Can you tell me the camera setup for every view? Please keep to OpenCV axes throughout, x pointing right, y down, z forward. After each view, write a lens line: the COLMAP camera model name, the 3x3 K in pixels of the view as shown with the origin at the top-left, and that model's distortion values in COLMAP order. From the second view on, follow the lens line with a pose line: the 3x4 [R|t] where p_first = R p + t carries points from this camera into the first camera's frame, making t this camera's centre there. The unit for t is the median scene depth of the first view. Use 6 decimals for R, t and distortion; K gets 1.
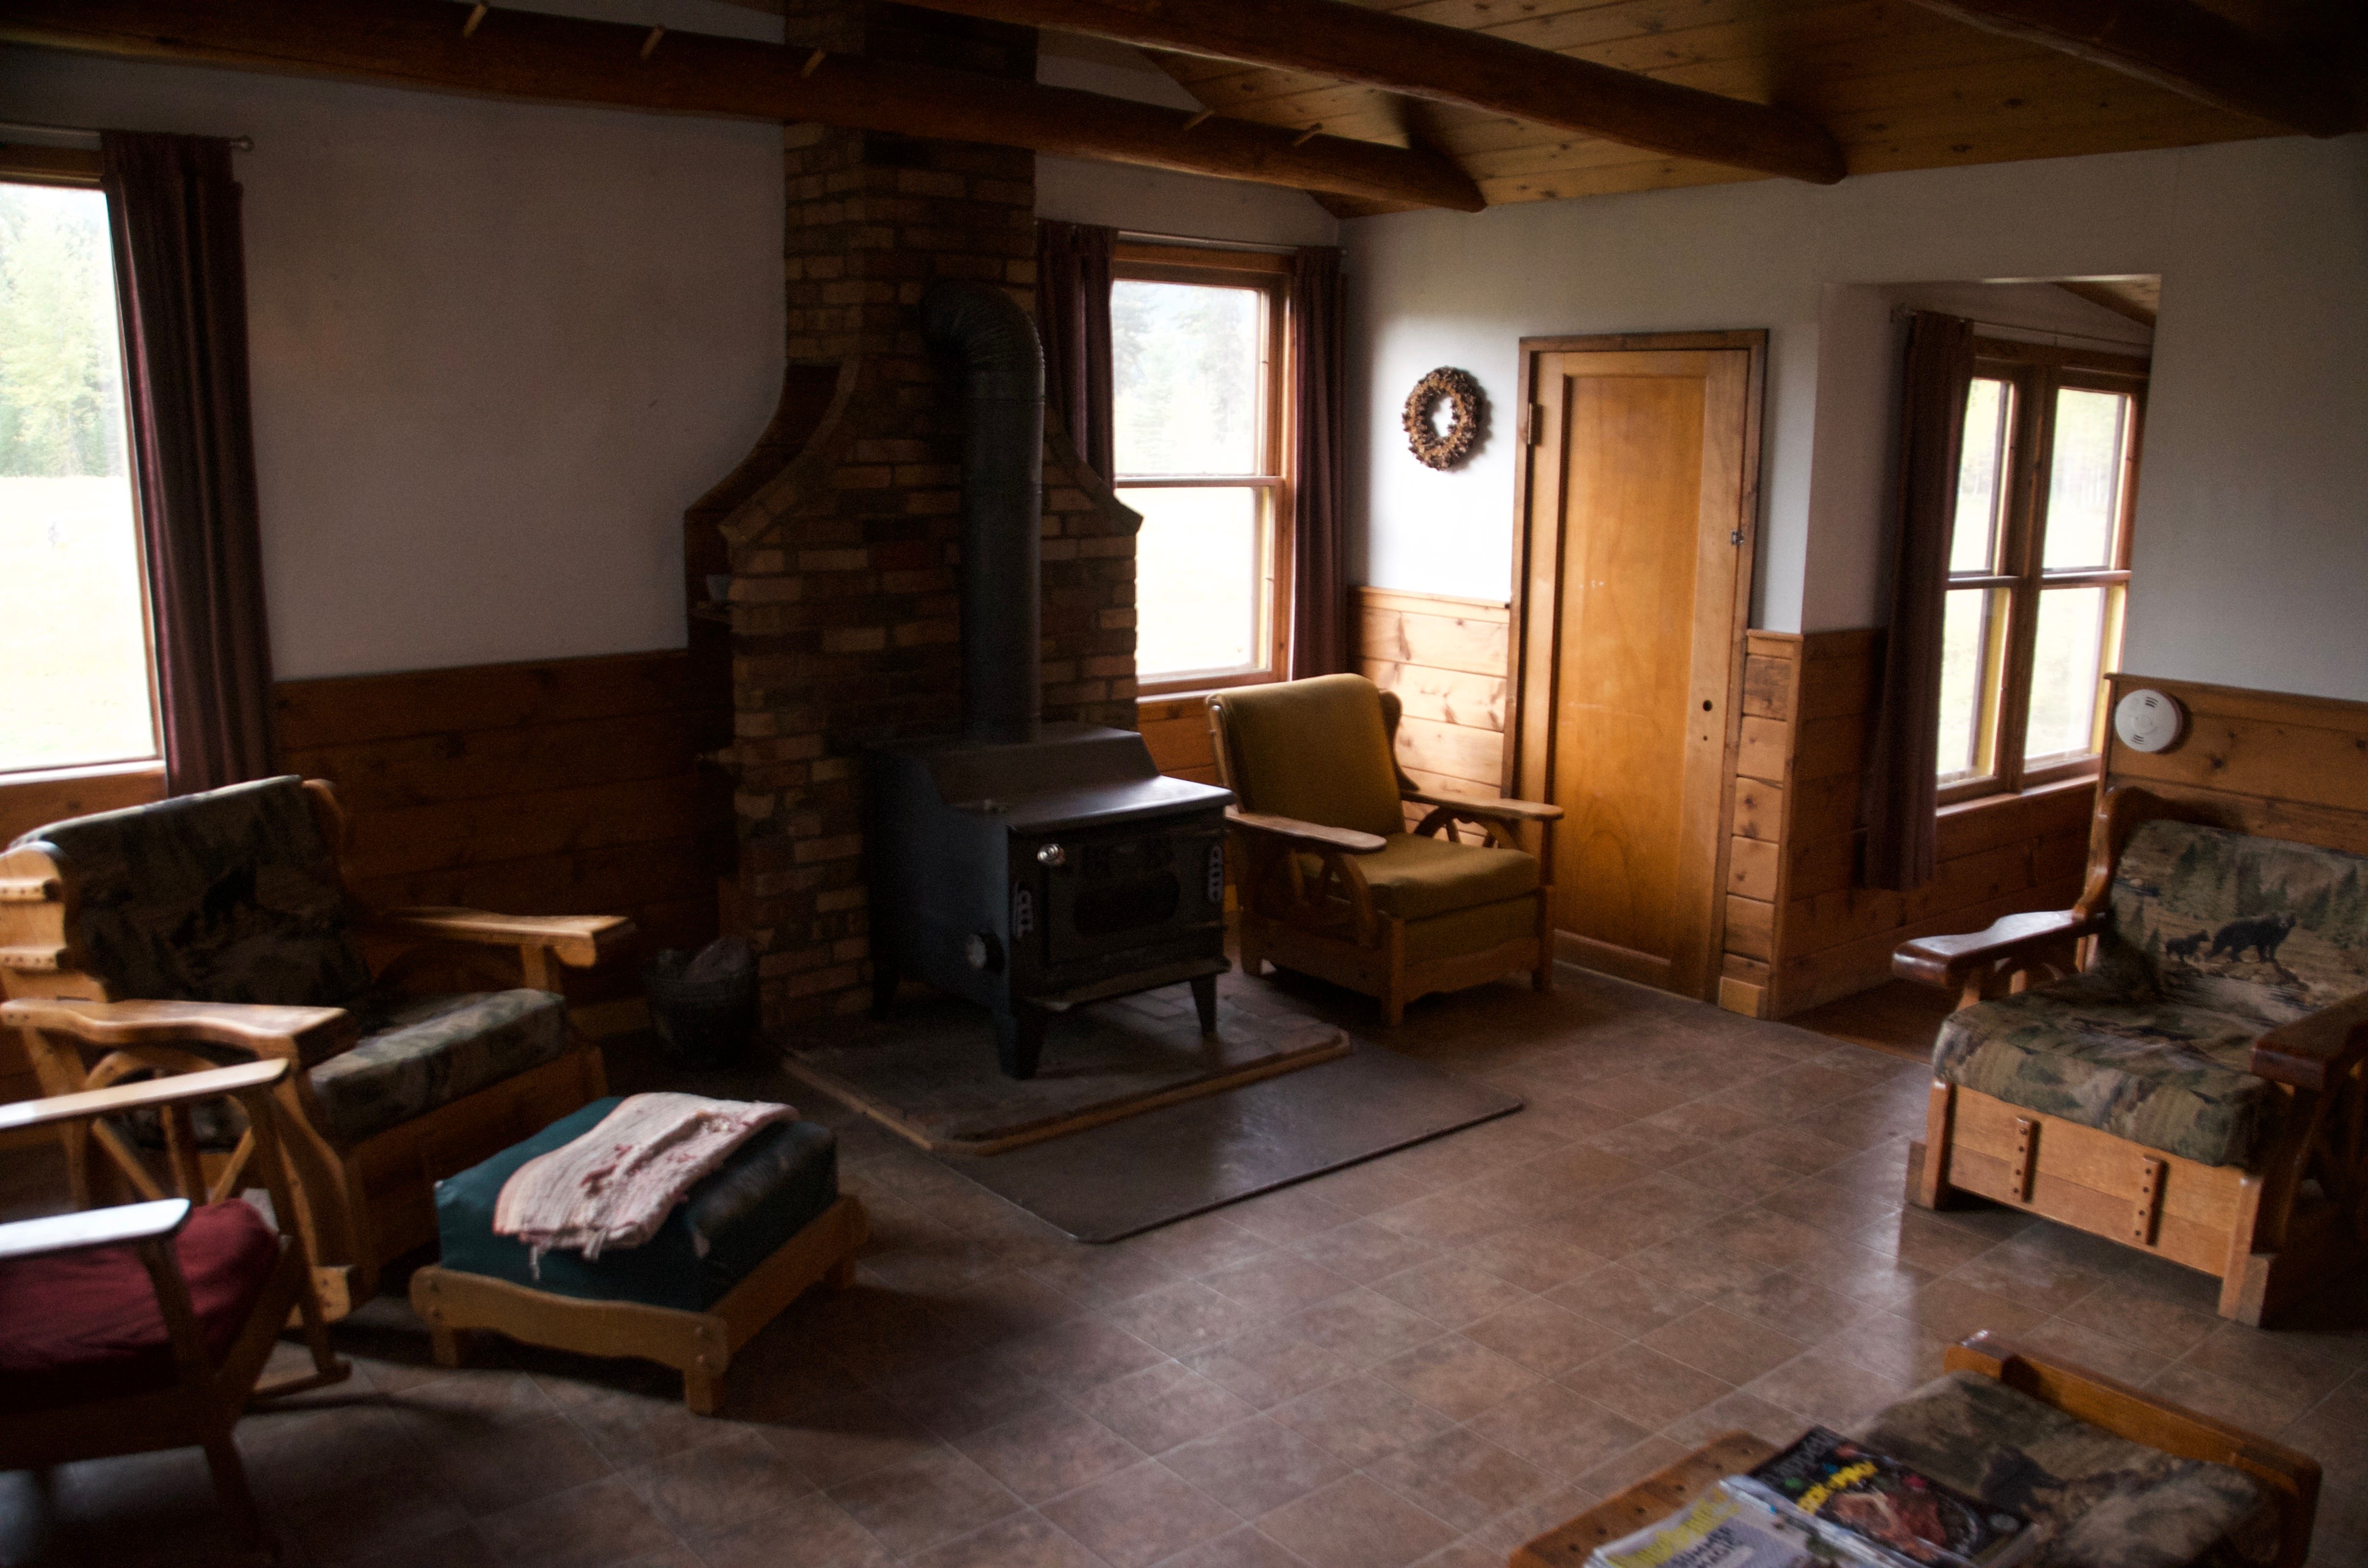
lens RADIAL K [[1890.2, 0, 1180.1], [0, 1890.2, 815.1], [0, 0, 1]] dist [-0.162488, 0.120776]
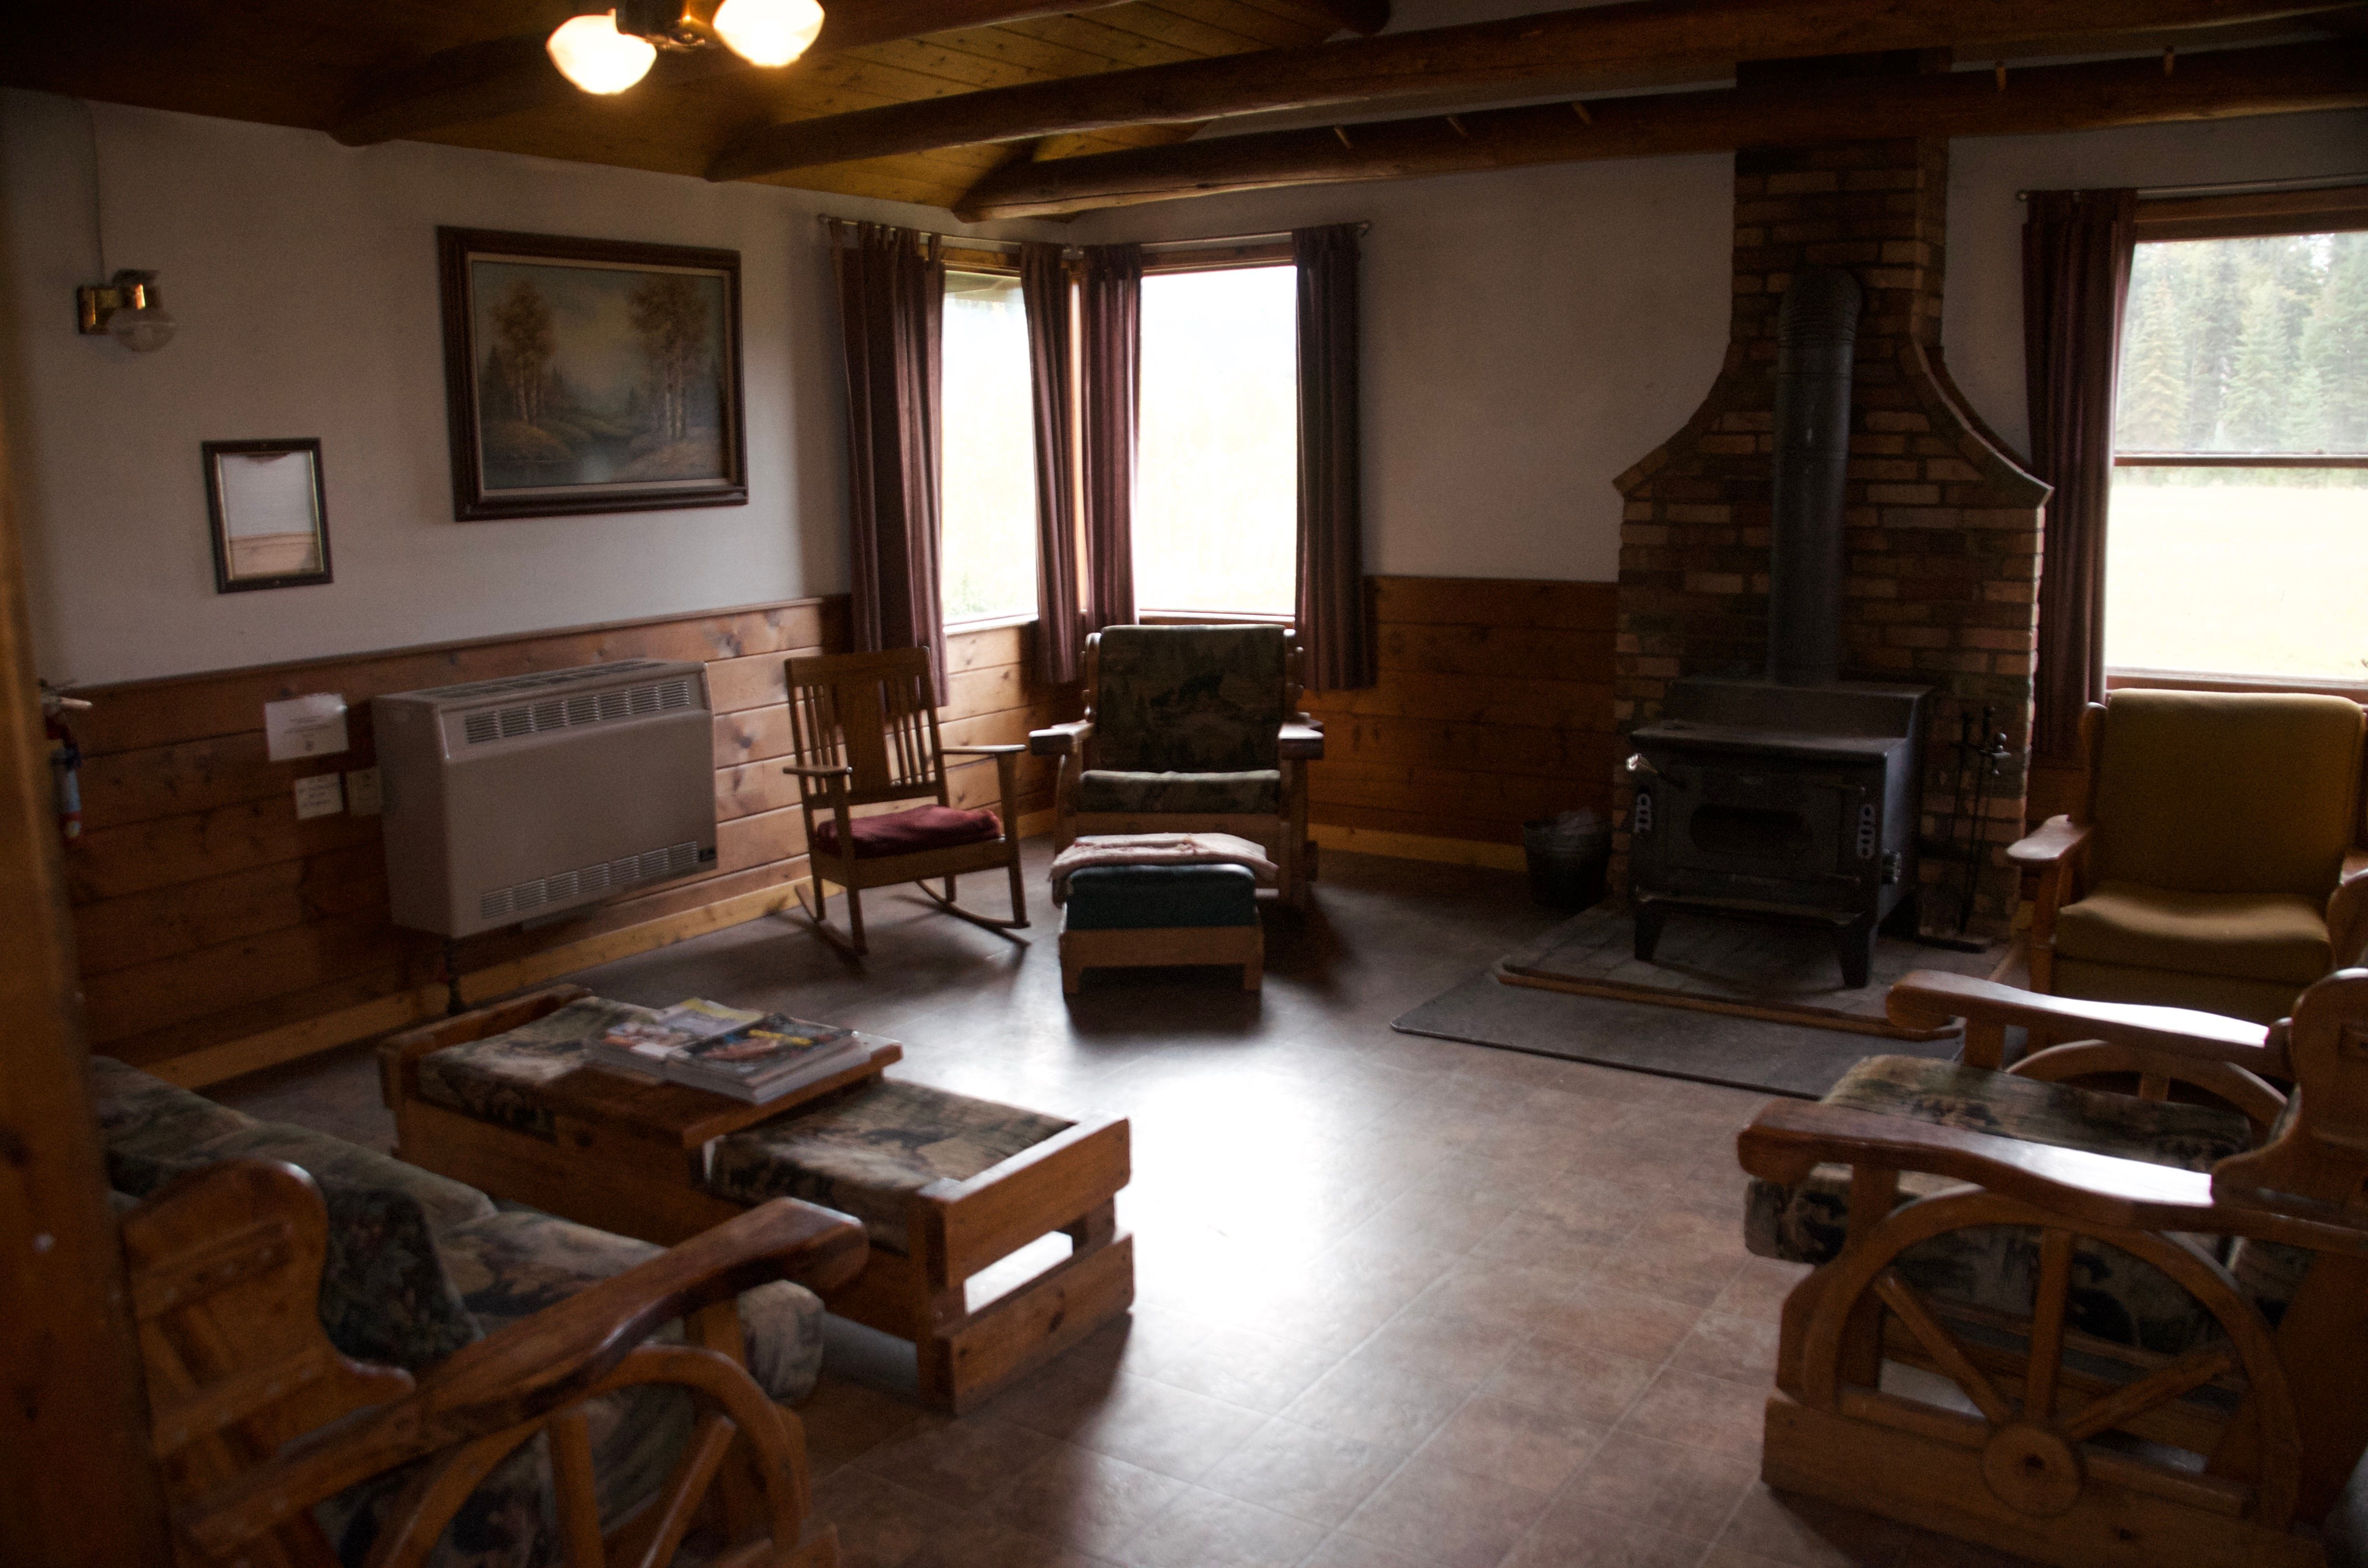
lens RADIAL K [[1890.2, 0, 1180.1], [0, 1890.2, 815.1], [0, 0, 1]] dist [-0.162488, 0.120776]
pose [[0.295770, 0.167476, -0.940464, 0.858252], [-0.174360, 0.977437, 0.119224, -0.032526], [0.939212, 0.128717, 0.318298, 0.340125]]
